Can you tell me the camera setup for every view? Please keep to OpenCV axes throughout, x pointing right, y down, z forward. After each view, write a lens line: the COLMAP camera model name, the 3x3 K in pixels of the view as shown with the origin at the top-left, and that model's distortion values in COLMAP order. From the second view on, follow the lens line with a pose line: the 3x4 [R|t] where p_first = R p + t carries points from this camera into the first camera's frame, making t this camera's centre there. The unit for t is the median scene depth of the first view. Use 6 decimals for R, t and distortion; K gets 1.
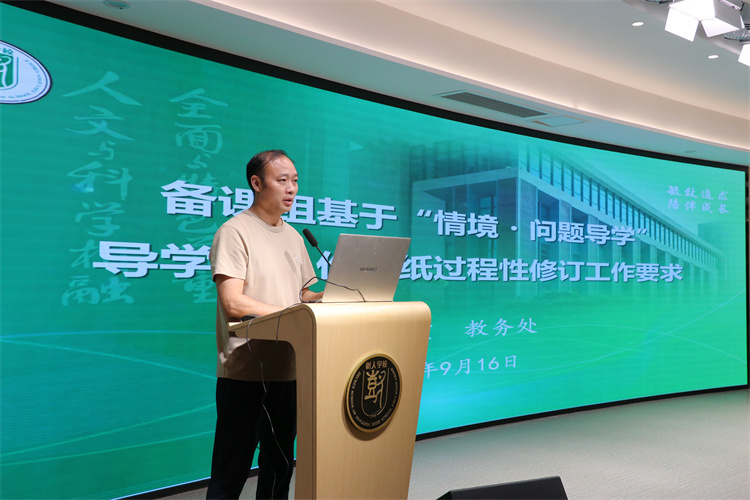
lens RADIAL K [[813.2, 0, 375.0], [0, 813.2, 250.0], [0, 0, 1]] dist [-0.088257, 0.281777]
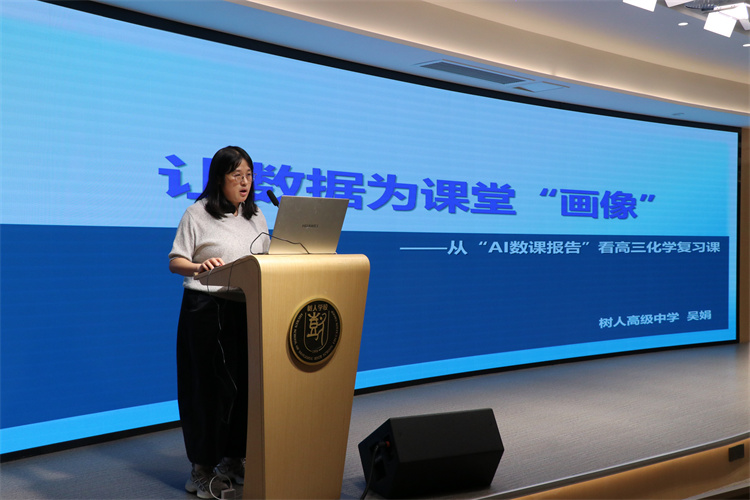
lens RADIAL K [[813.2, 0, 375.0], [0, 813.2, 250.0], [0, 0, 1]] dist [-0.088257, 0.281777]
pose [[0.999288, -0.004555, -0.037450, 0.127544], [0.006258, 0.998945, 0.045486, 0.006005], [0.037203, -0.045688, 0.998263, -0.156788]]
